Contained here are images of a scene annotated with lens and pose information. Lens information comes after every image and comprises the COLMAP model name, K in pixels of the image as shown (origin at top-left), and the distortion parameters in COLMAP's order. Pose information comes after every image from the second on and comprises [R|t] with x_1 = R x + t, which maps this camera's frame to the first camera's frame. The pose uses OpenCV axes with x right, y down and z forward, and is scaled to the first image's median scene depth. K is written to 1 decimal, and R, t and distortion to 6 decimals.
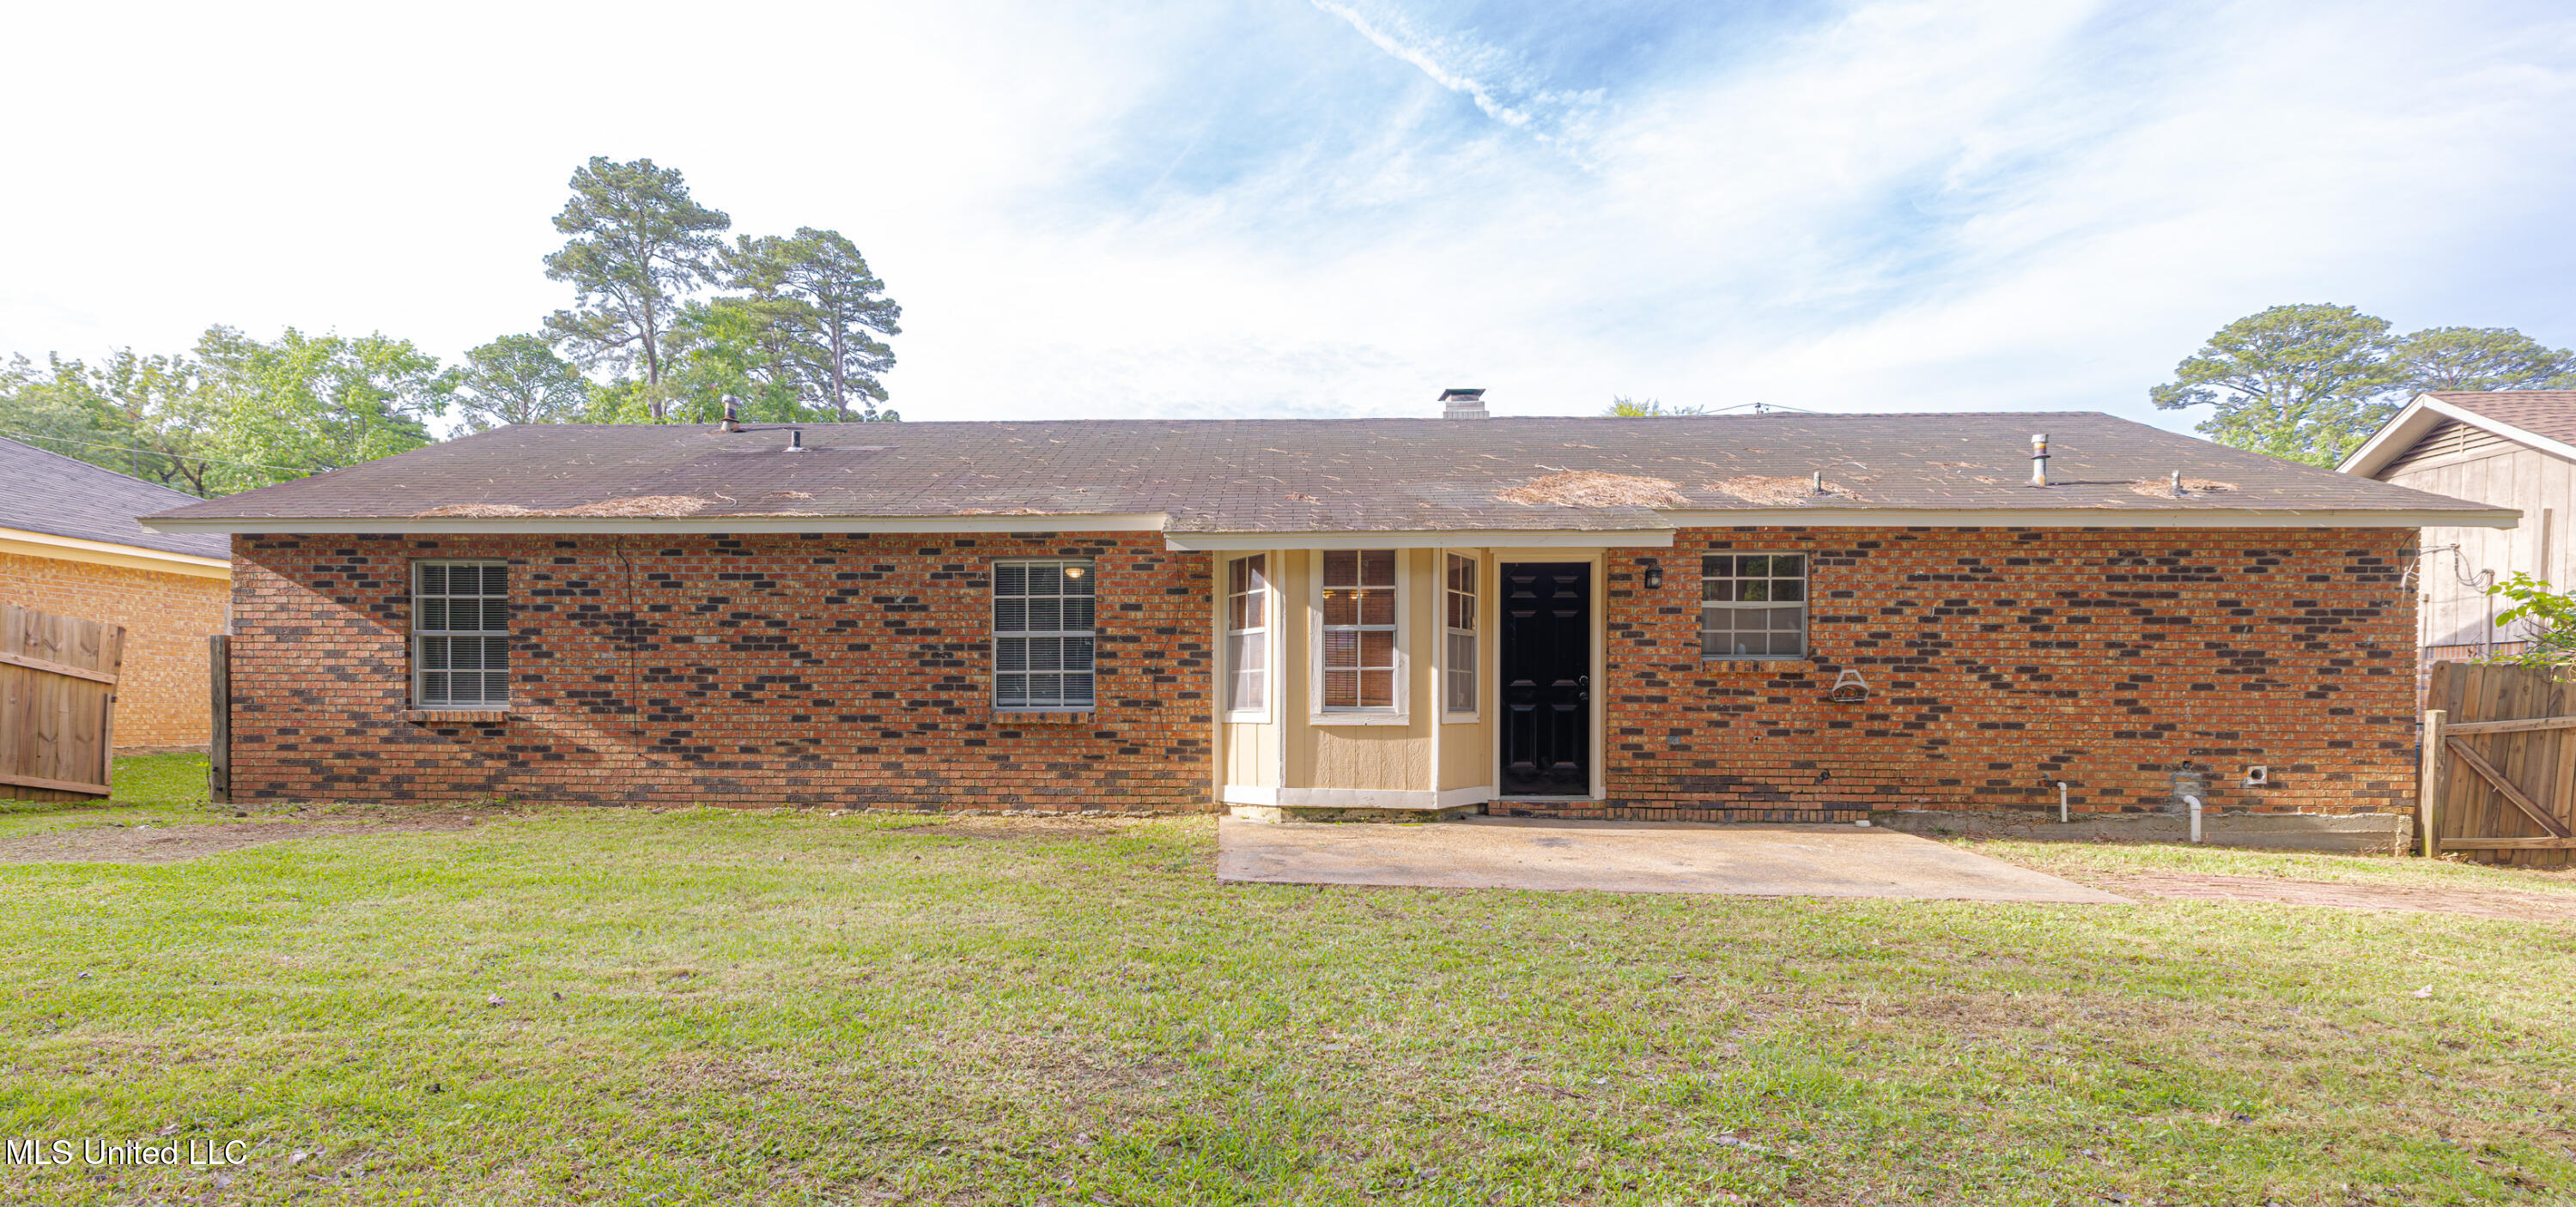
lens RADIAL K [[1101.7, 0, 1287.2], [0, 1101.7, 708.5], [0, 0, 1]] dist [0.000252, -0.000225]
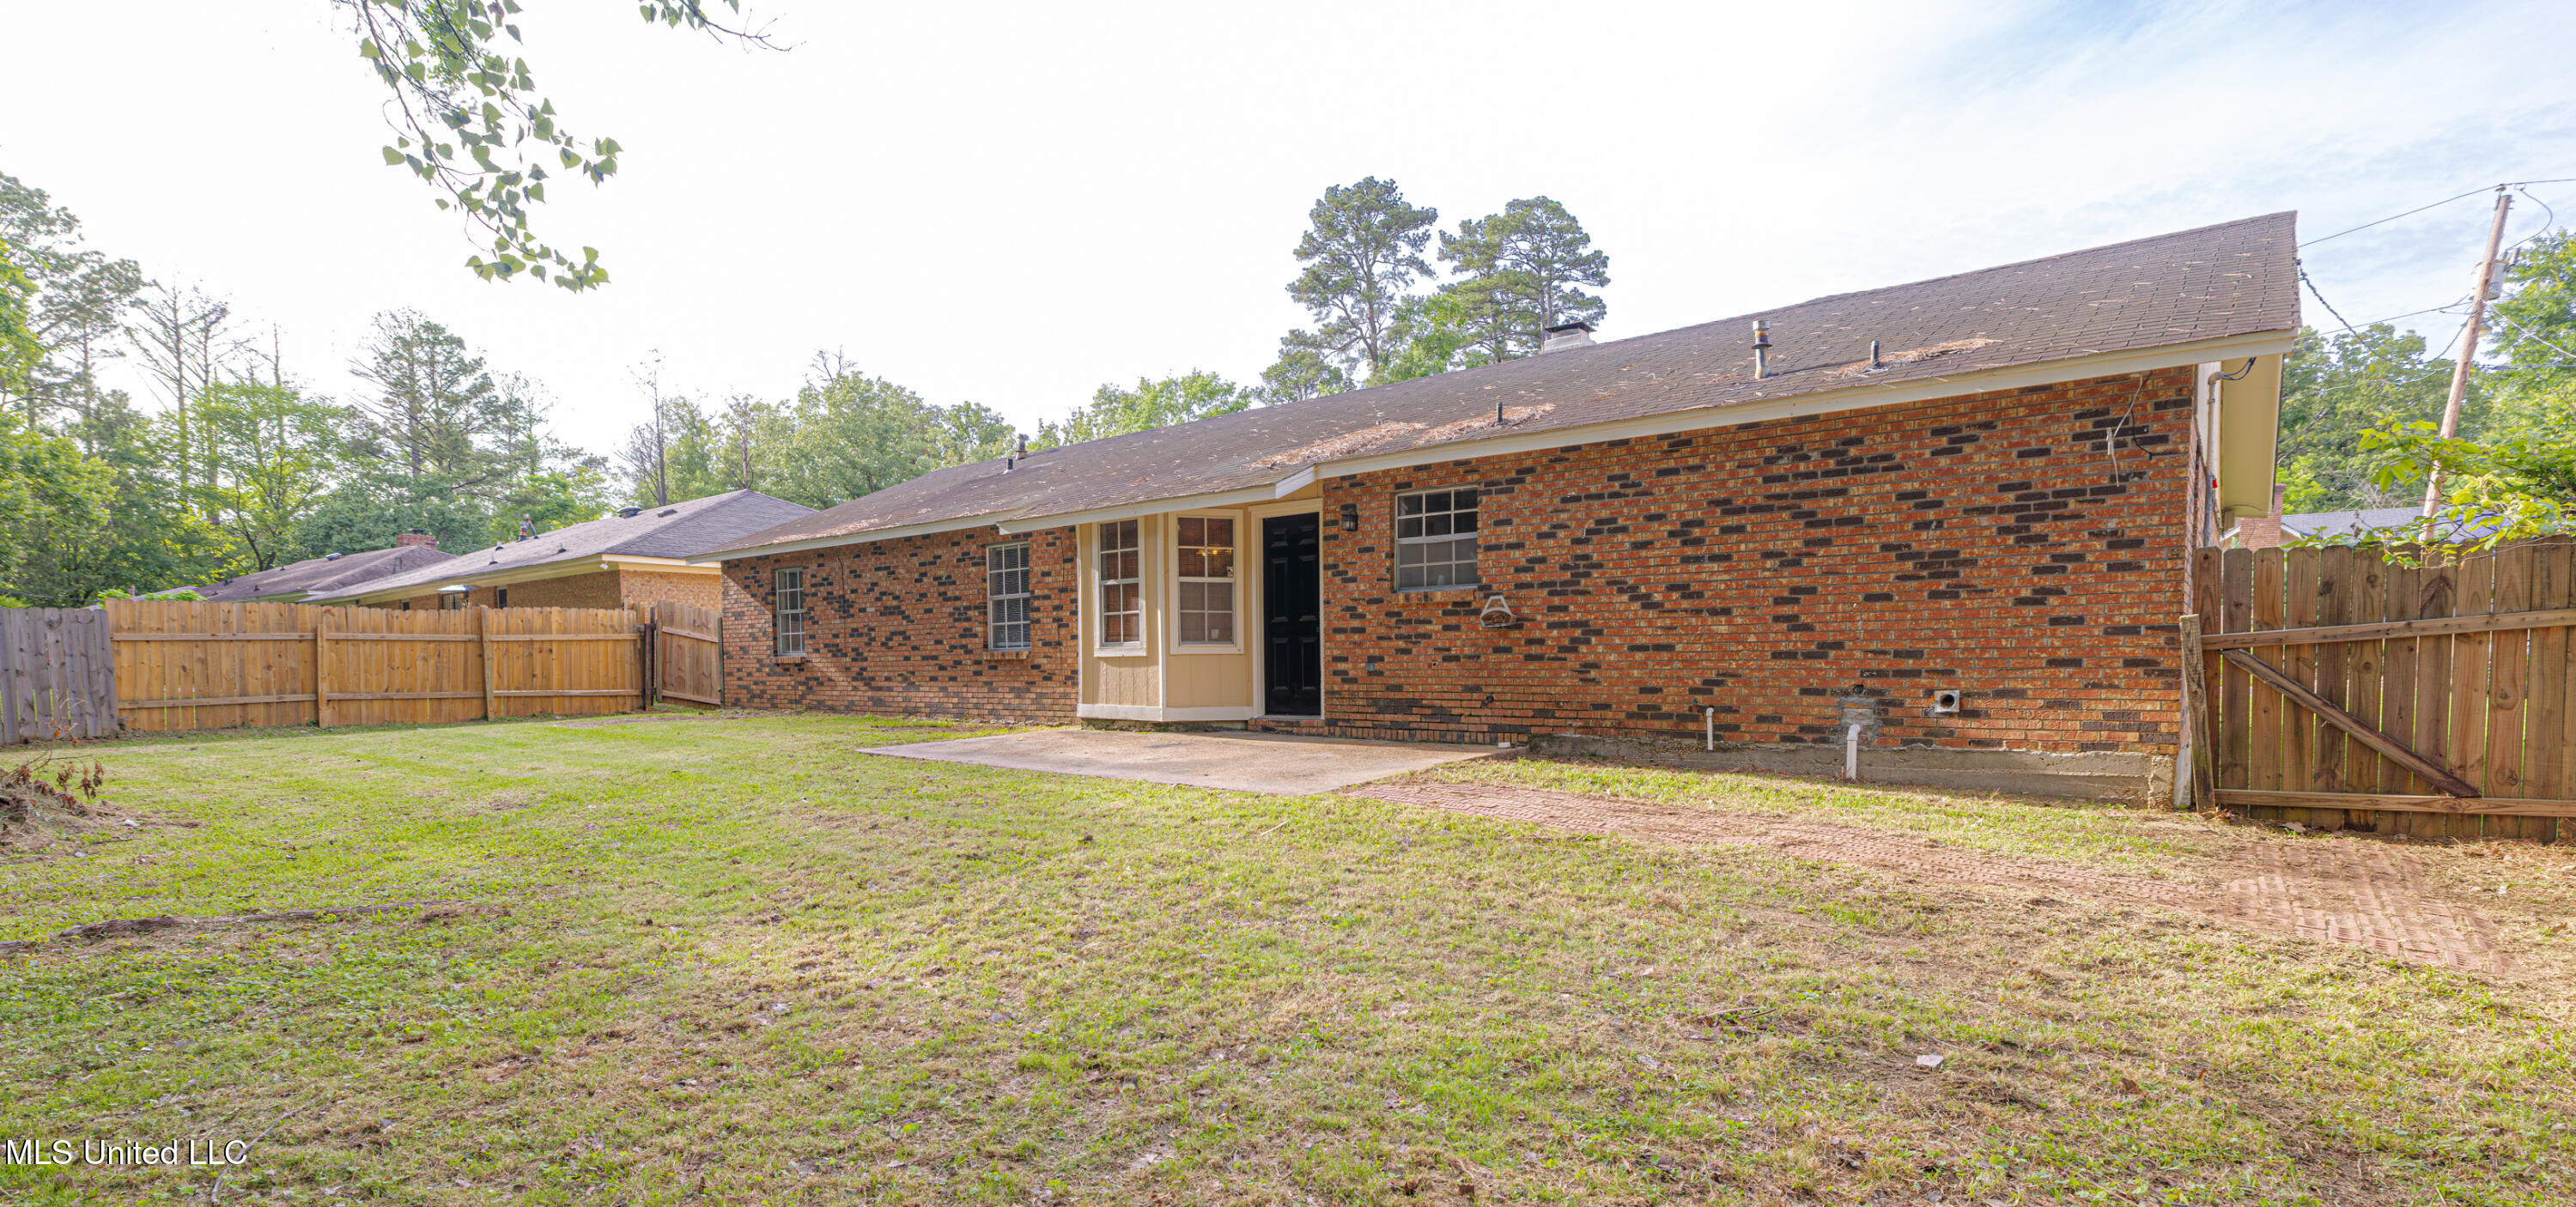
lens RADIAL K [[1101.7, 0, 1287.2], [0, 1101.7, 708.5], [0, 0, 1]] dist [0.000252, -0.000225]
pose [[0.820572, 0.012061, -0.571416, 0.934269], [0.013336, 0.999101, 0.040239, 0.025632], [0.571388, -0.040639, 0.819673, 0.038629]]
